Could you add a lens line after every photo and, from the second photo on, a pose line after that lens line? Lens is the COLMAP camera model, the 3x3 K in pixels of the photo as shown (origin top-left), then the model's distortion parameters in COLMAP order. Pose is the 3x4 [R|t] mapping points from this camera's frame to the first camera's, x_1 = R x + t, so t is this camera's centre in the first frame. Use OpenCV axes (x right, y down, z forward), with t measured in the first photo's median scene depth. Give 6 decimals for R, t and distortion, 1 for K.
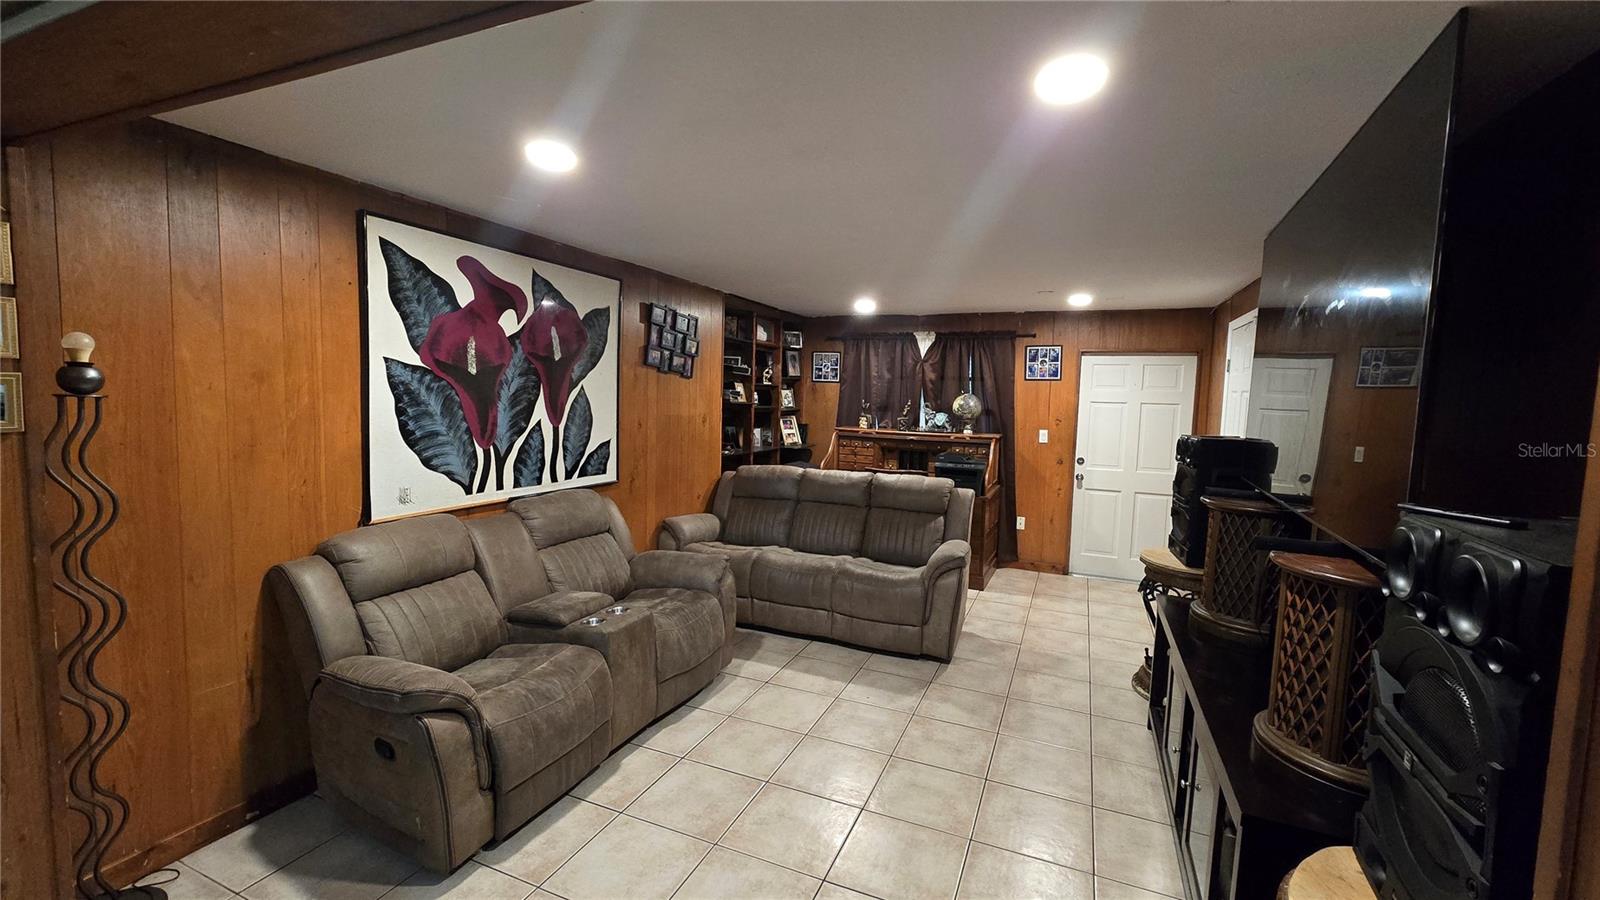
lens RADIAL K [[663.8, 0, 802.6], [0, 663.8, 448.2], [0, 0, 1]] dist [-0.006553, 0.002777]
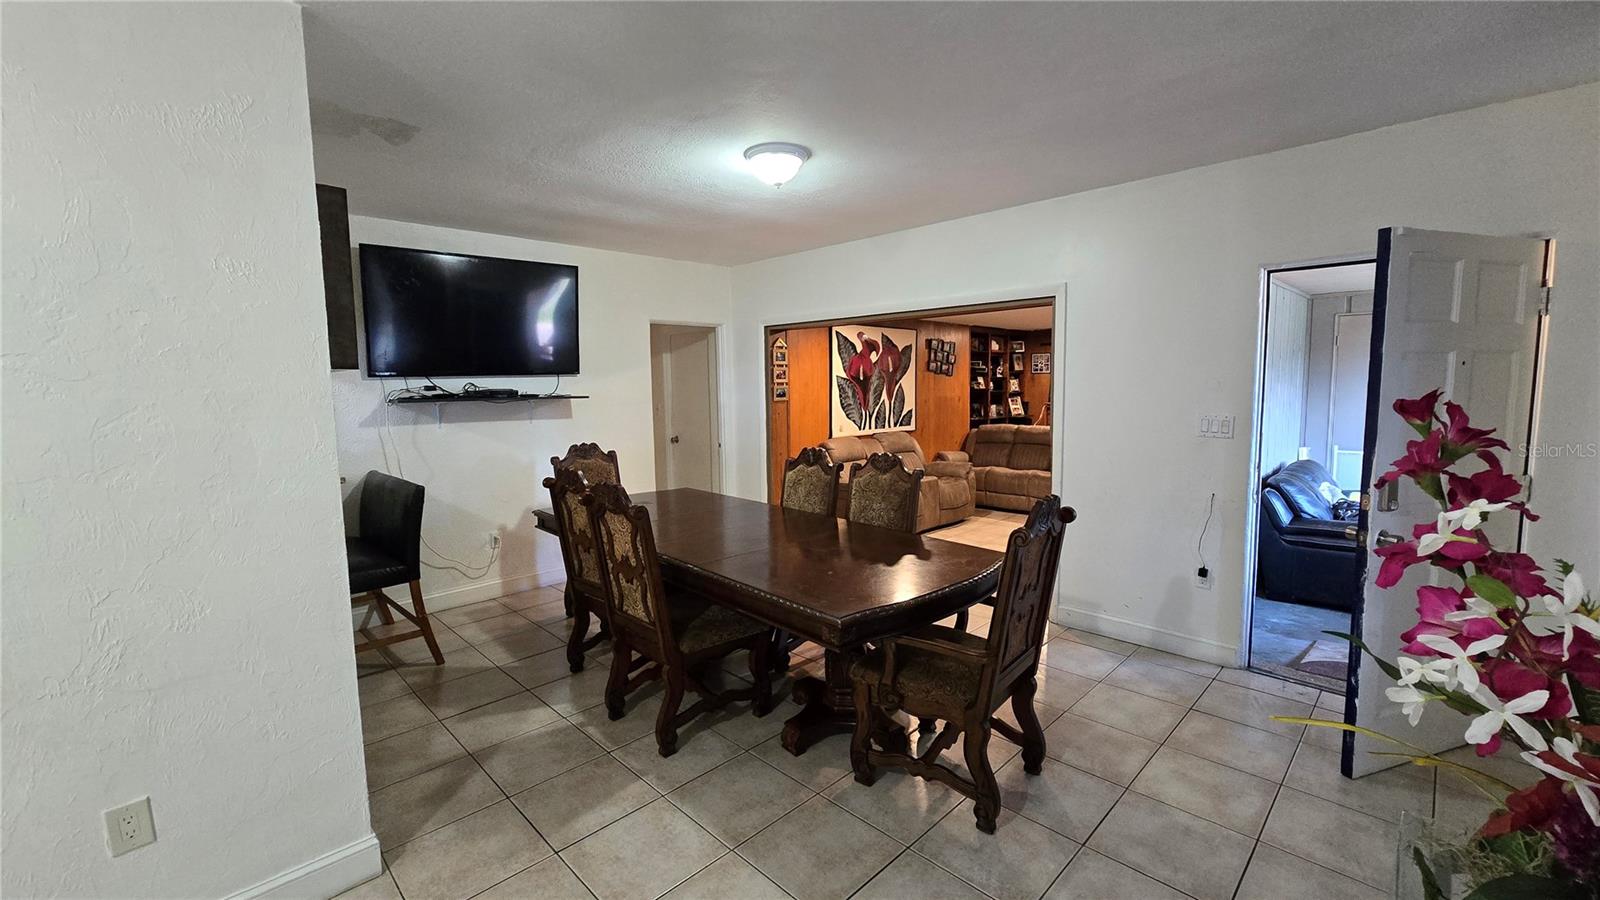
lens RADIAL K [[663.8, 0, 796.5], [0, 663.8, 446.9], [0, 0, 1]] dist [-0.006553, 0.002777]
pose [[0.926655, -0.005171, -0.375877, 0.164122], [0.009330, 0.999914, 0.009246, 0.093167], [0.375796, -0.012074, 0.926624, -1.161737]]
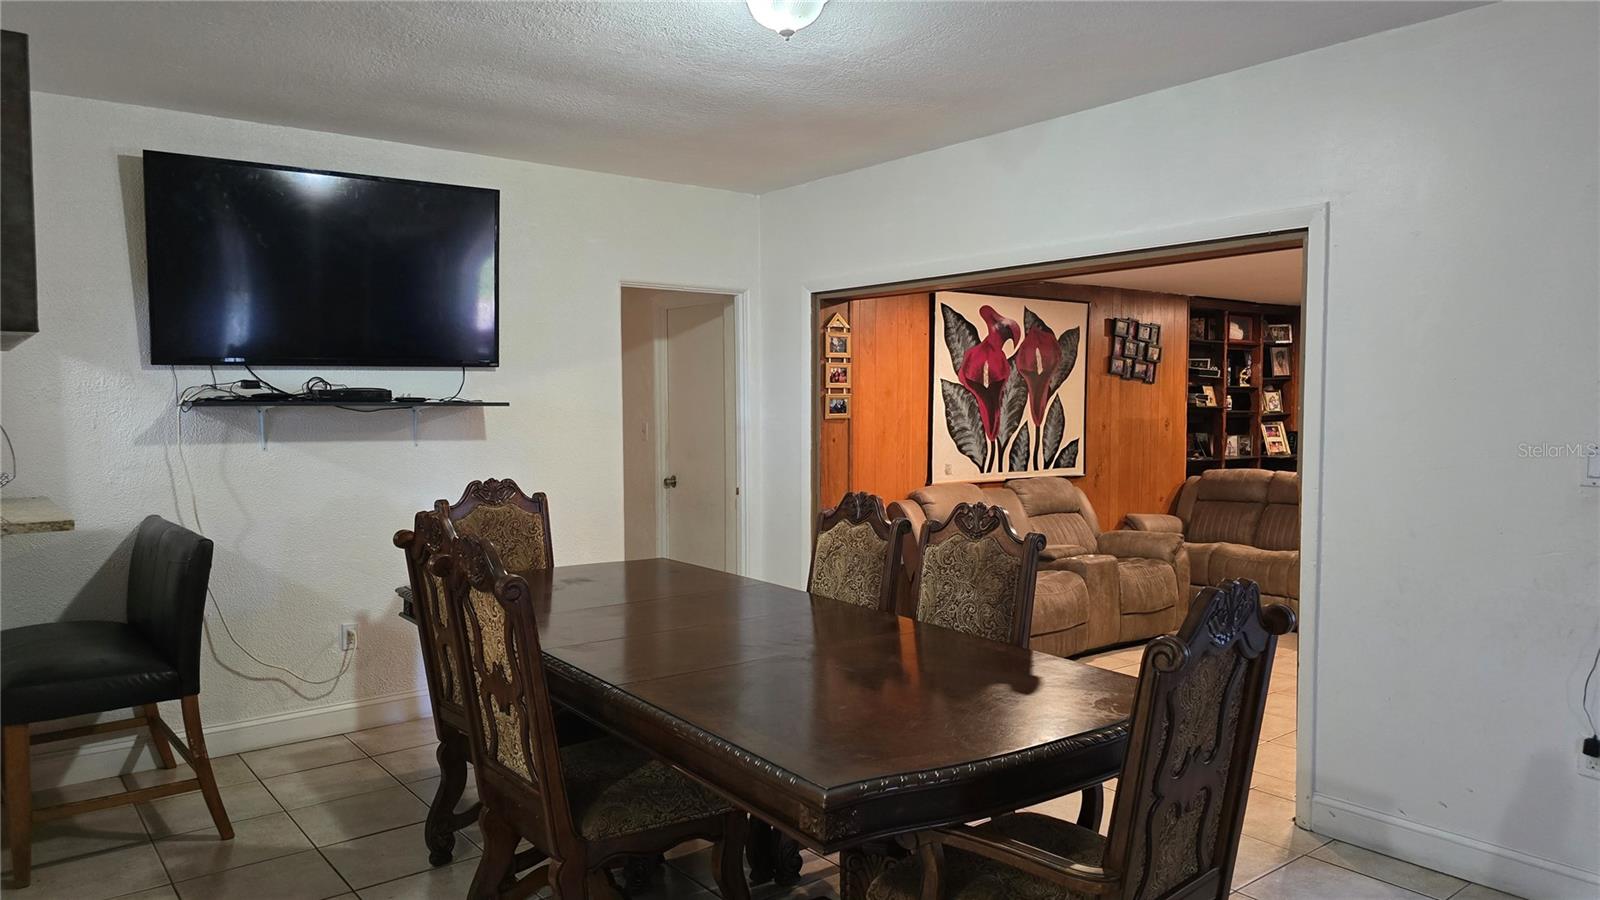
lens RADIAL K [[1087.2, 0, 792.8], [0, 1087.2, 457.2], [0, 0, 1]] dist [0.055773, -0.051534]
pose [[0.876330, -0.005588, -0.481679, 0.225952], [-0.013314, 0.999270, -0.035816, 0.110086], [0.481527, 0.037800, 0.875616, -1.073810]]
